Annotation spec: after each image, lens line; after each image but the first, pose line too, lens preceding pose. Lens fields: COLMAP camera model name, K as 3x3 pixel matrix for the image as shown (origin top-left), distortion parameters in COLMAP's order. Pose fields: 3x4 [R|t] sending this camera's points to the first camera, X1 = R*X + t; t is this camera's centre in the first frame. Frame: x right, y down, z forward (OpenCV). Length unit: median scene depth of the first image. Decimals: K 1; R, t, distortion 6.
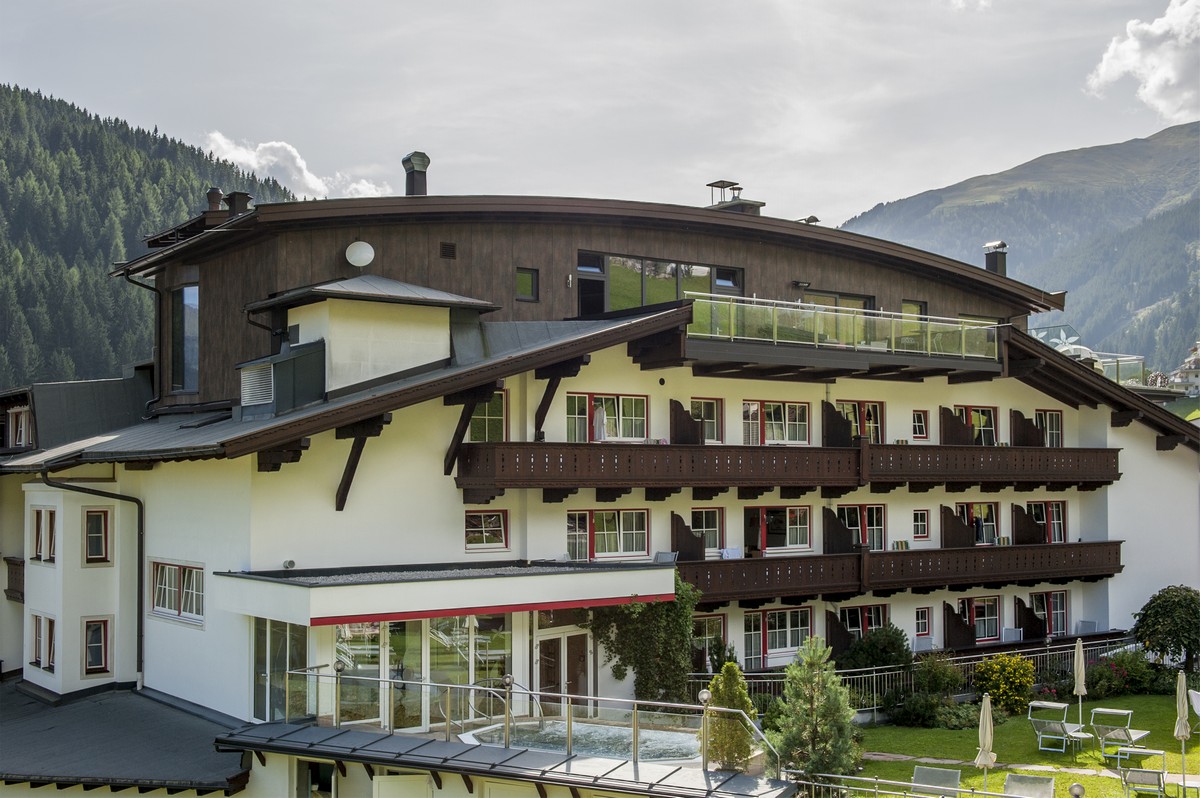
lens RADIAL K [[1409.7, 0, 600.0], [0, 1409.7, 399.0], [0, 0, 1]] dist [0.017612, 0.015577]
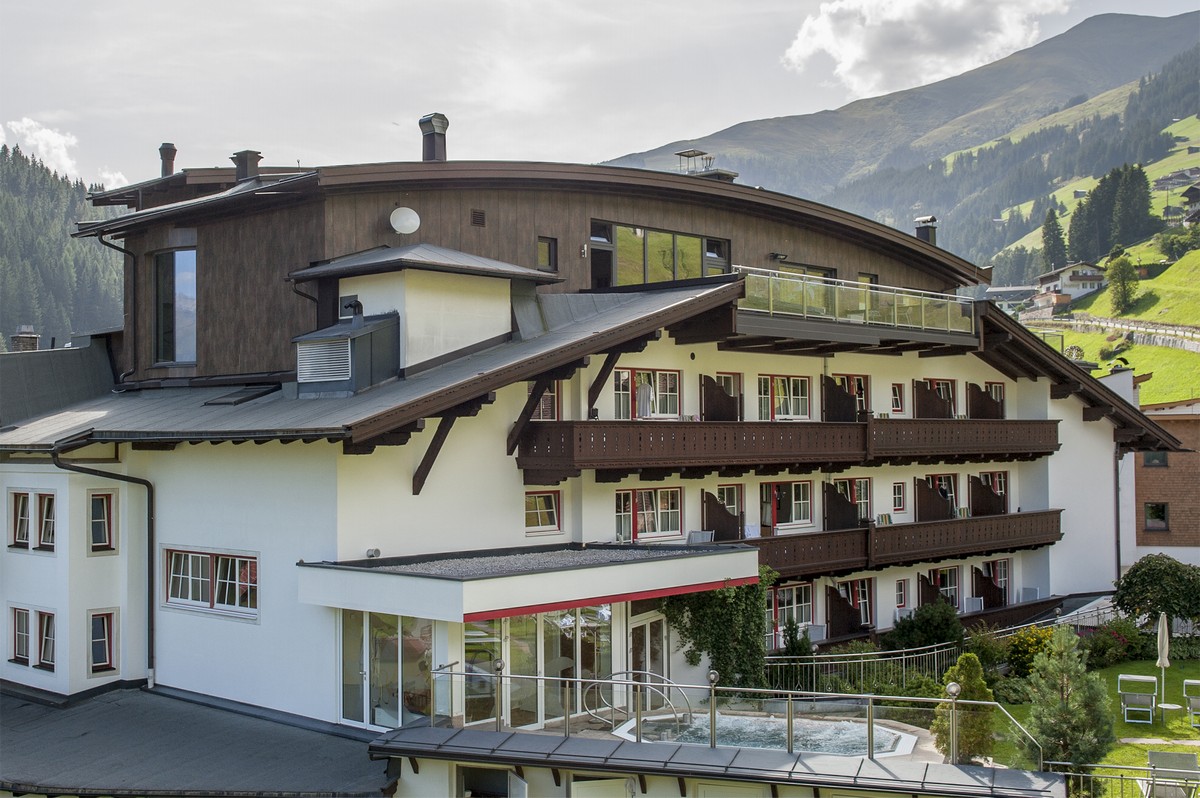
lens RADIAL K [[1427.7, 0, 599.3], [0, 1427.7, 355.0], [0, 0, 1]] dist [-0.016687, -0.017598]
pose [[0.987799, 0.005161, 0.155652, -0.180275], [-0.004435, 0.999978, -0.005013, -0.008241], [-0.155674, 0.004261, 0.987799, 0.034914]]
